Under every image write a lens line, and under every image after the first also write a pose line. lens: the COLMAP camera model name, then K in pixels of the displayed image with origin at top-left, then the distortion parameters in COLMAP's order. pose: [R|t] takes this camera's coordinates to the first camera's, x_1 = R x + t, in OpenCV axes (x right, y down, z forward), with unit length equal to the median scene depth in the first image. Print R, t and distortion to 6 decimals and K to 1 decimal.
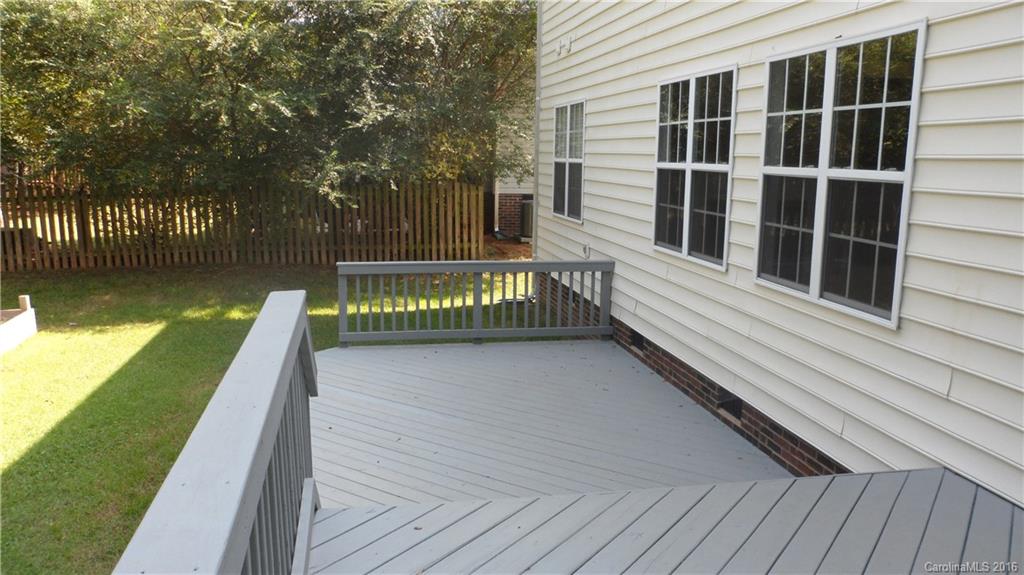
lens RADIAL K [[805.6, 0, 512.0], [0, 805.6, 287.5], [0, 0, 1]] dist [-0.128908, 0.001283]
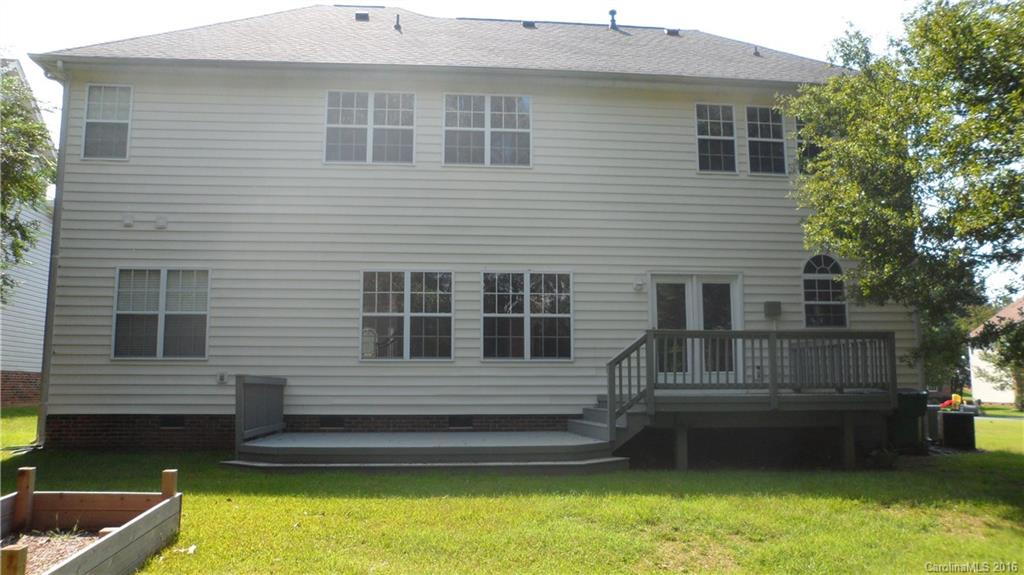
lens RADIAL K [[805.6, 0, 512.0], [0, 805.6, 287.5], [0, 0, 1]] dist [-0.128908, 0.001283]
pose [[0.076963, 0.009851, 0.996985, -2.162338], [0.156250, 0.987476, -0.021819, -0.163361], [-0.984714, 0.157459, 0.074460, 0.702380]]
